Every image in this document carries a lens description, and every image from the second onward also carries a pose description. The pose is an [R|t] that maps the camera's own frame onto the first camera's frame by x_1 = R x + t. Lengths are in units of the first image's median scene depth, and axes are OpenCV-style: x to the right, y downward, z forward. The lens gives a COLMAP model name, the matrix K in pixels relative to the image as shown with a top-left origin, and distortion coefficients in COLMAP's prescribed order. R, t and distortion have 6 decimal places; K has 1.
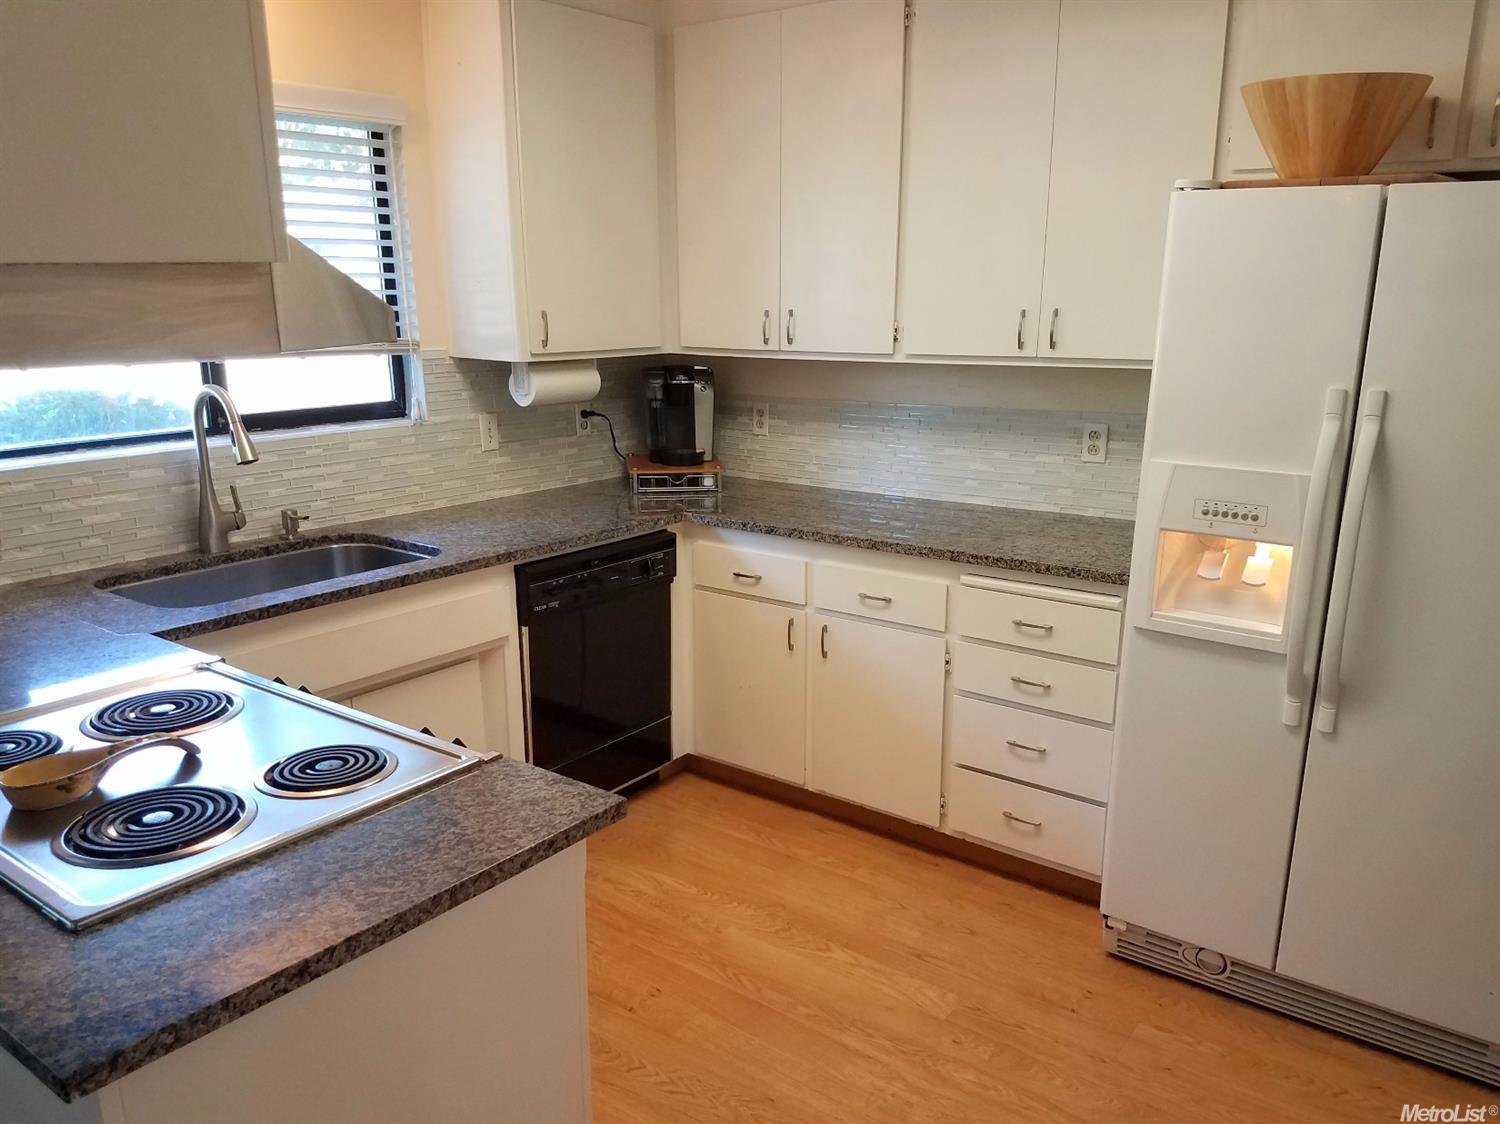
lens RADIAL K [[1138.9, 0, 753.2], [0, 1138.9, 571.5], [0, 0, 1]] dist [0.221644, -0.396382]
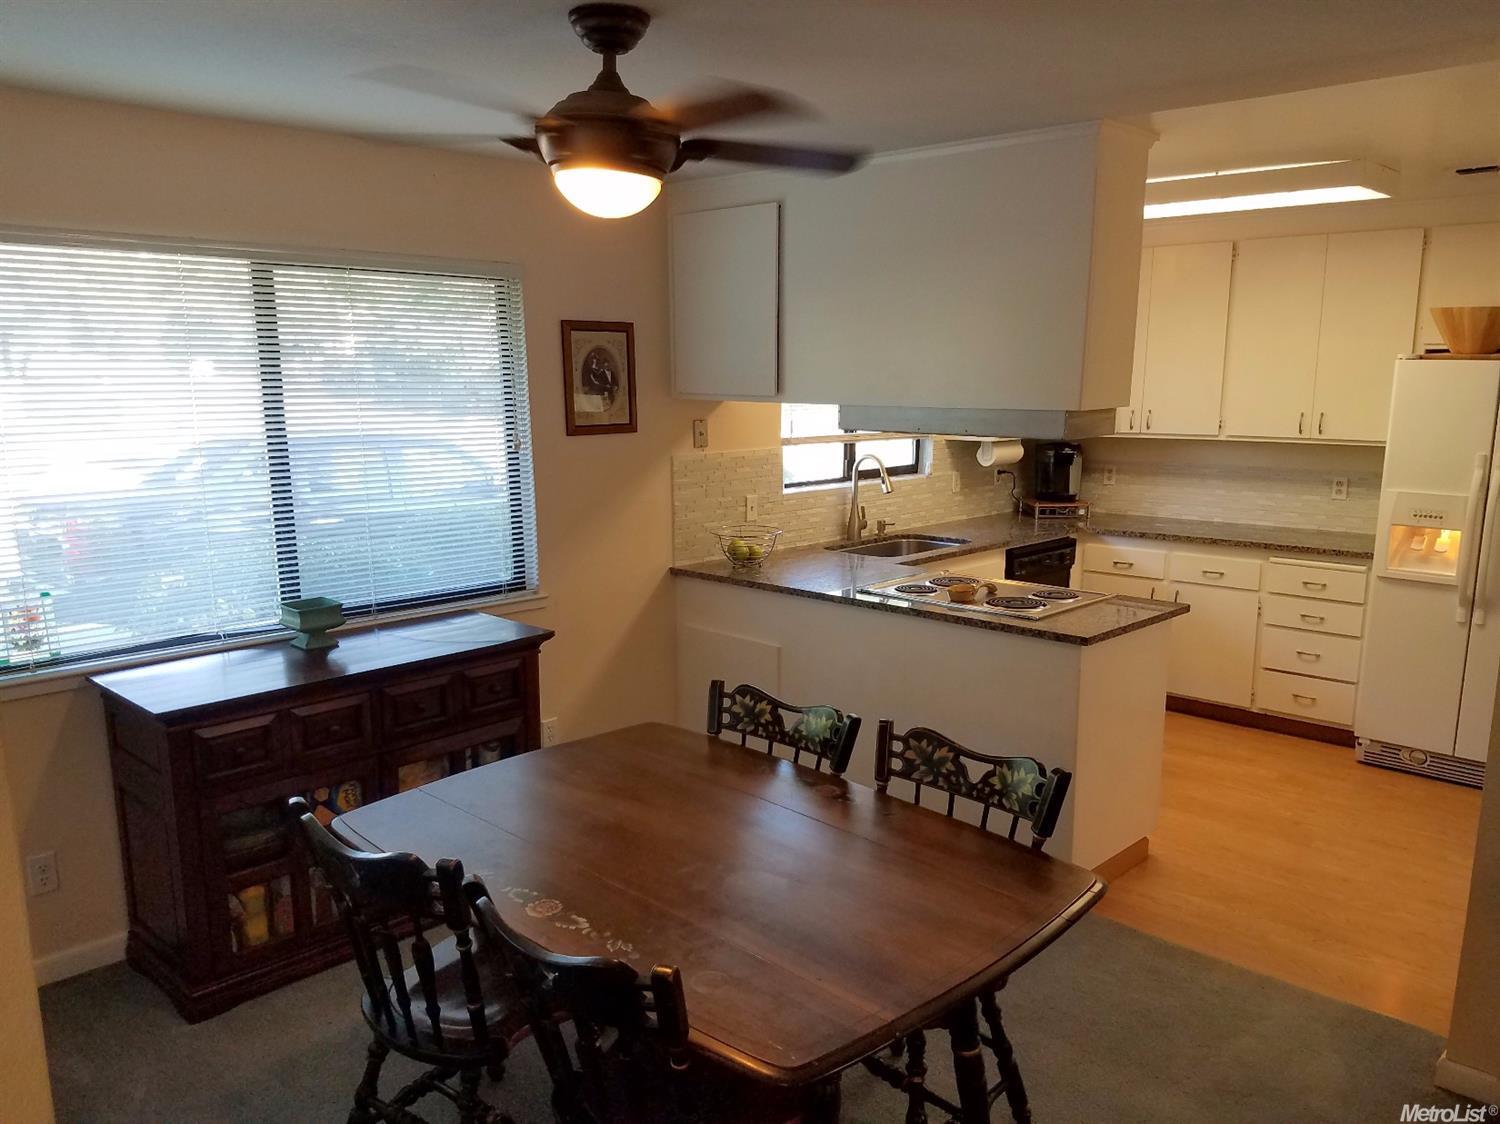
lens RADIAL K [[1147.8, 0, 750.0], [0, 1147.8, 562.0], [0, 0, 1]] dist [0.115853, -0.157695]
pose [[0.992038, 0.015539, -0.124975, -0.381822], [-0.024847, 0.997003, -0.073270, 0.158309], [0.123462, 0.075792, 0.989451, -0.873367]]
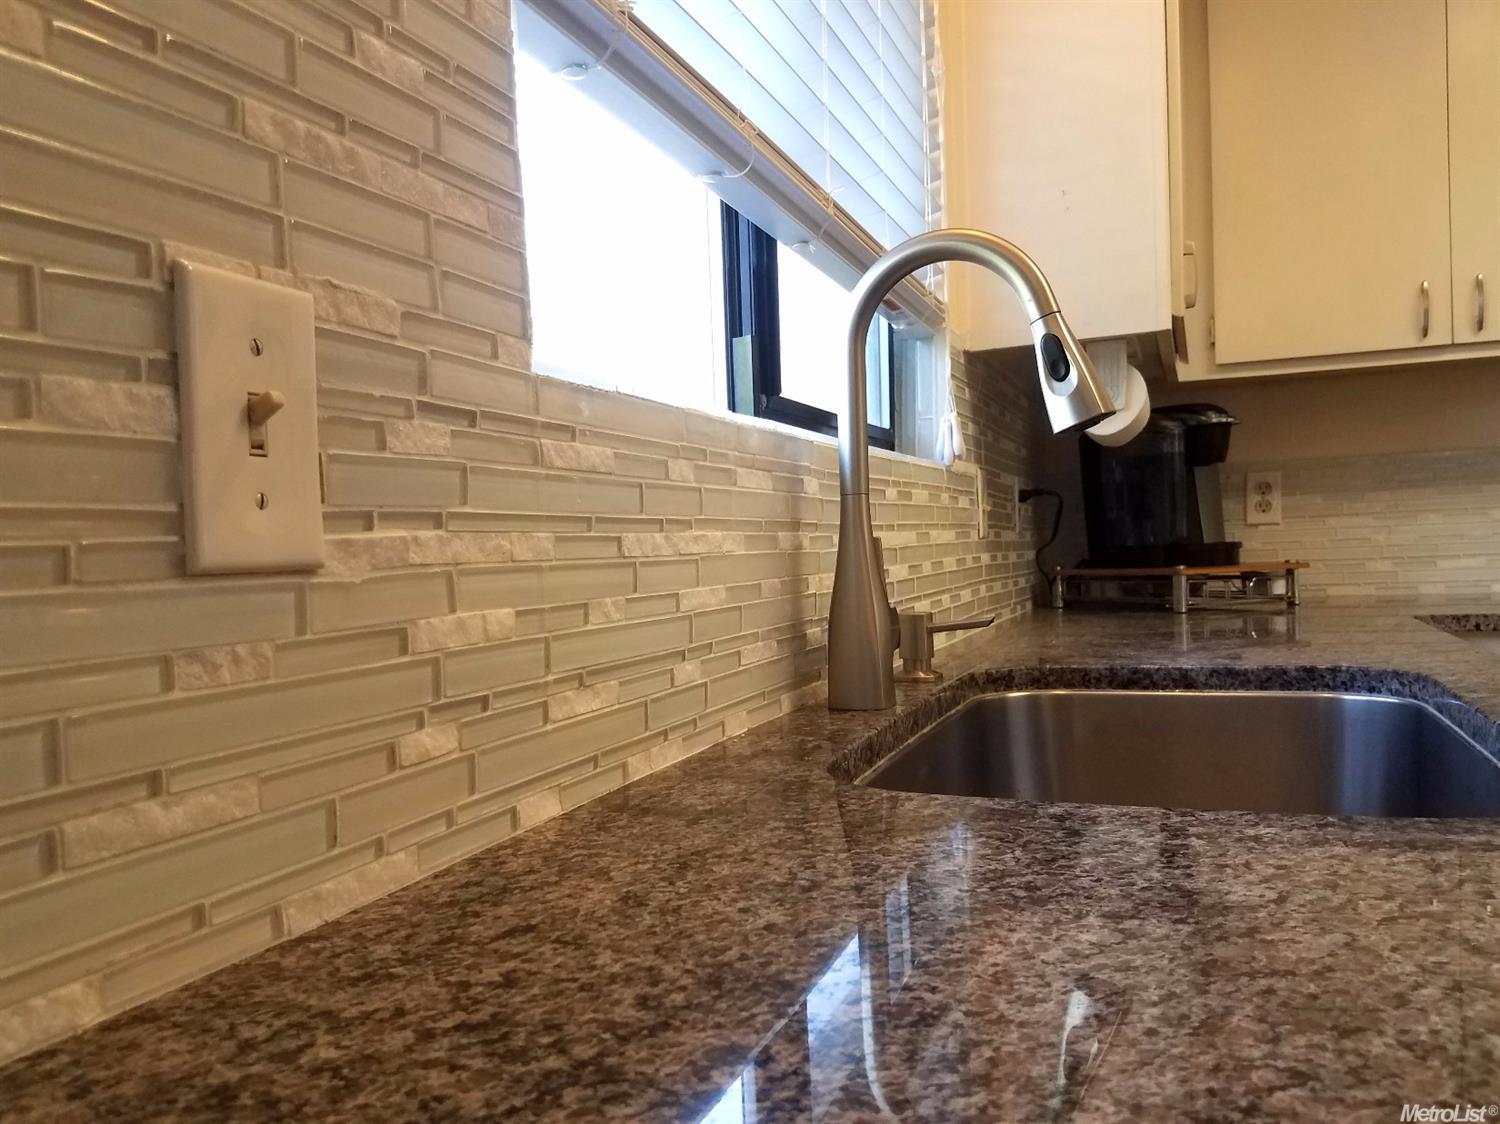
lens RADIAL K [[1138.9, 0, 753.2], [0, 1138.9, 571.5], [0, 0, 1]] dist [0.221644, -0.396382]
pose [[0.960995, -0.043695, 0.273094, -0.572430], [0.104299, 0.971790, -0.211534, 0.013093], [-0.256147, 0.231766, 0.938442, 0.644077]]
